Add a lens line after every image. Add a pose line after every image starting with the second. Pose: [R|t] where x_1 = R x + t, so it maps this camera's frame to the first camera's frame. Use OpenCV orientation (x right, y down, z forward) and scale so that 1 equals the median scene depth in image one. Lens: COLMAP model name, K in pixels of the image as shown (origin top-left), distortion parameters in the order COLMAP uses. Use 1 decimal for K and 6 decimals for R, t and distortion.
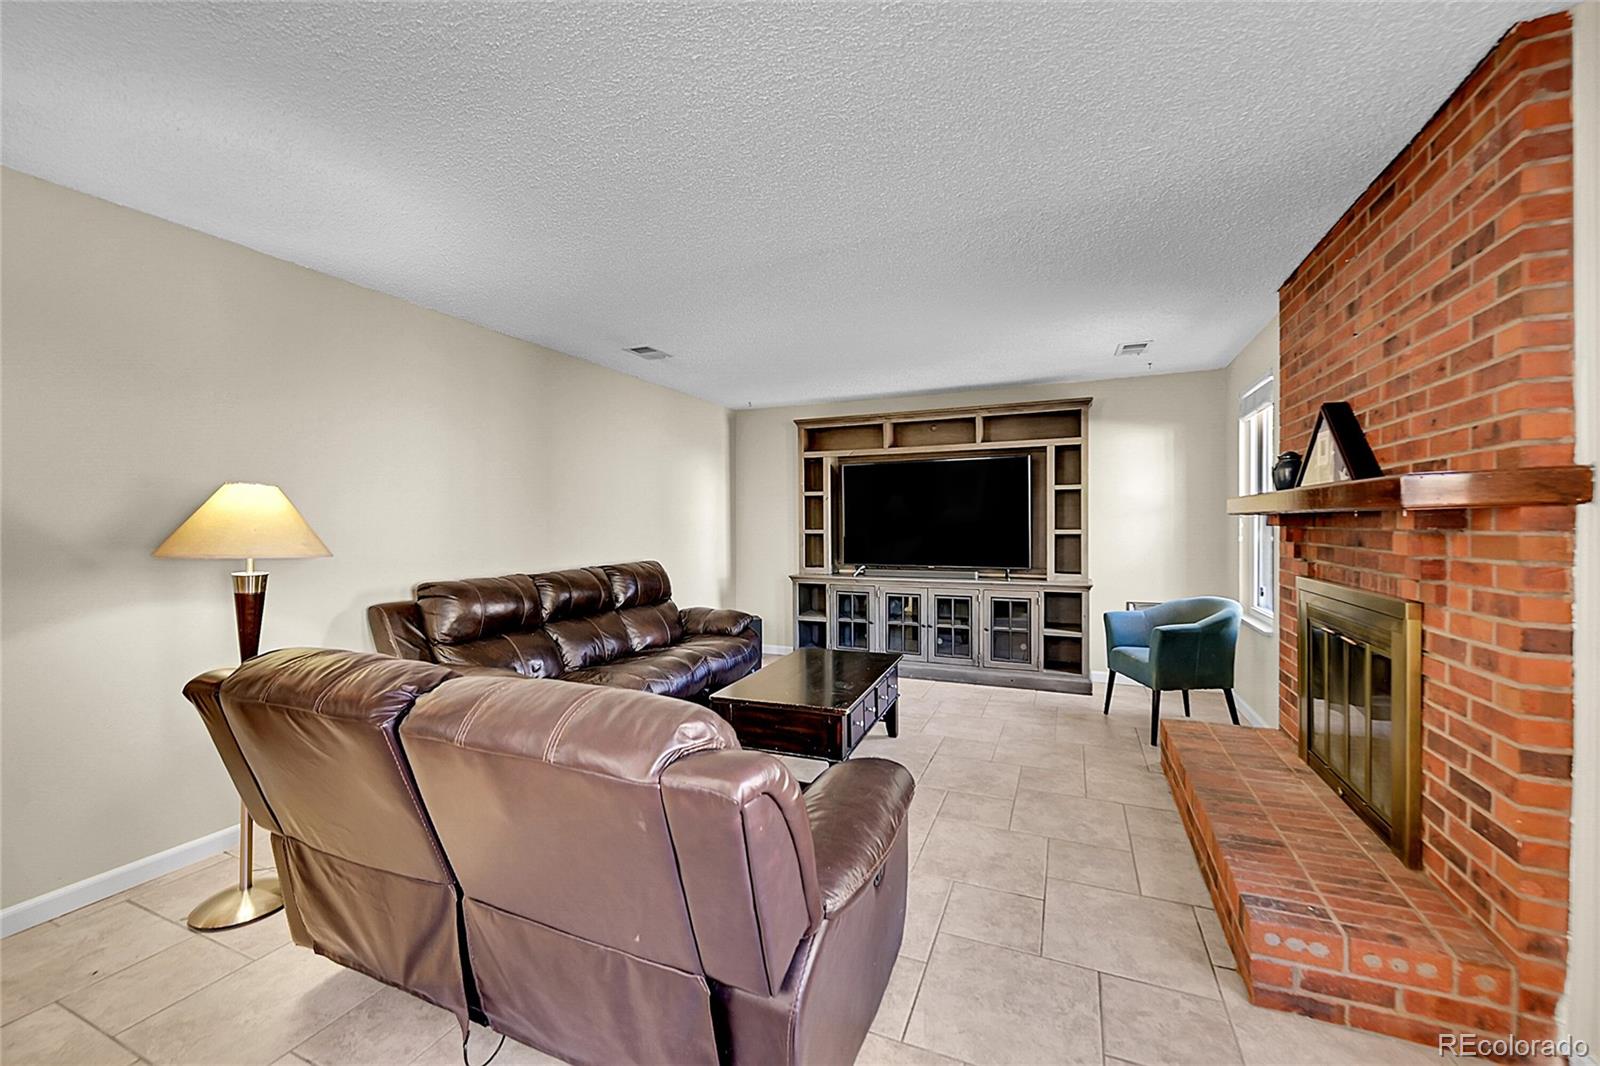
lens RADIAL K [[631.3, 0, 801.9], [0, 631.3, 522.2], [0, 0, 1]] dist [0.001137, -0.000615]
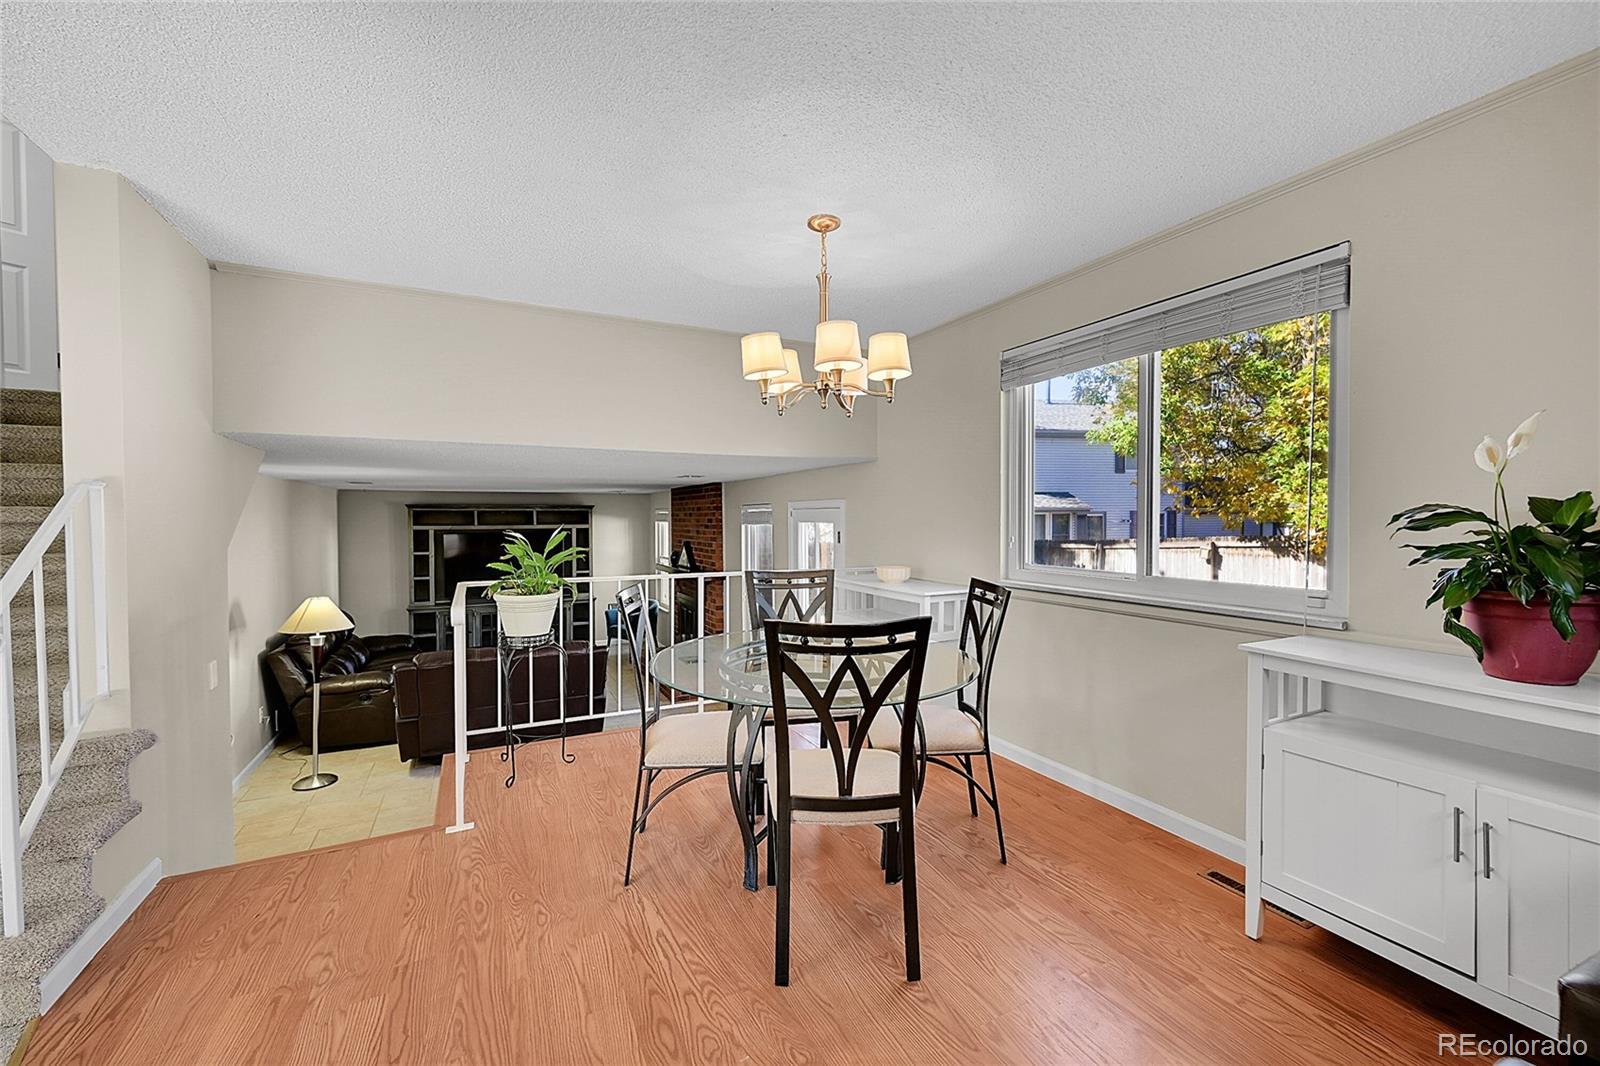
lens RADIAL K [[631.3, 0, 798.5], [0, 631.3, 526.5], [0, 0, 1]] dist [0.001137, -0.000615]
pose [[0.642934, -0.008101, 0.765879, -0.657820], [-0.001286, 0.999931, 0.011656, -0.151373], [-0.765921, -0.008479, 0.642879, -0.790706]]
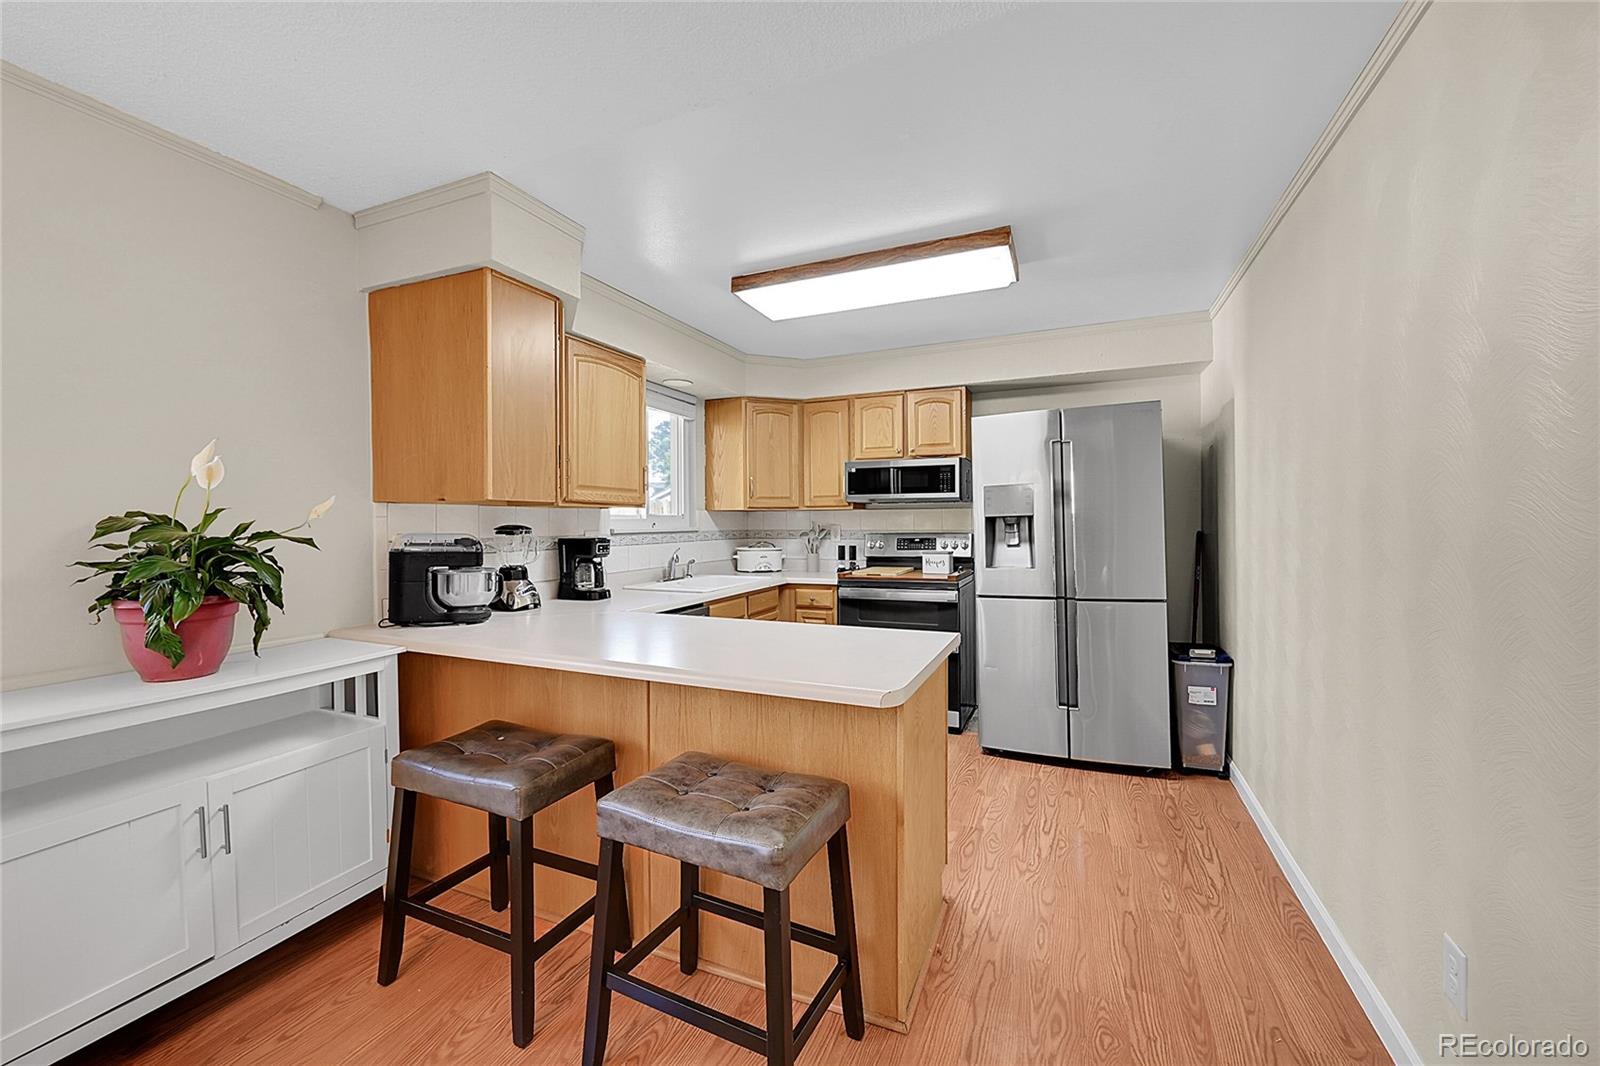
lens RADIAL K [[631.3, 0, 799.9], [0, 631.3, 531.5], [0, 0, 1]] dist [0.001137, -0.000615]
pose [[-0.999812, 0.010069, 0.016562, -0.530058], [0.010220, 0.999907, 0.009060, -0.152113], [-0.016469, 0.009227, -0.999822, -0.522187]]
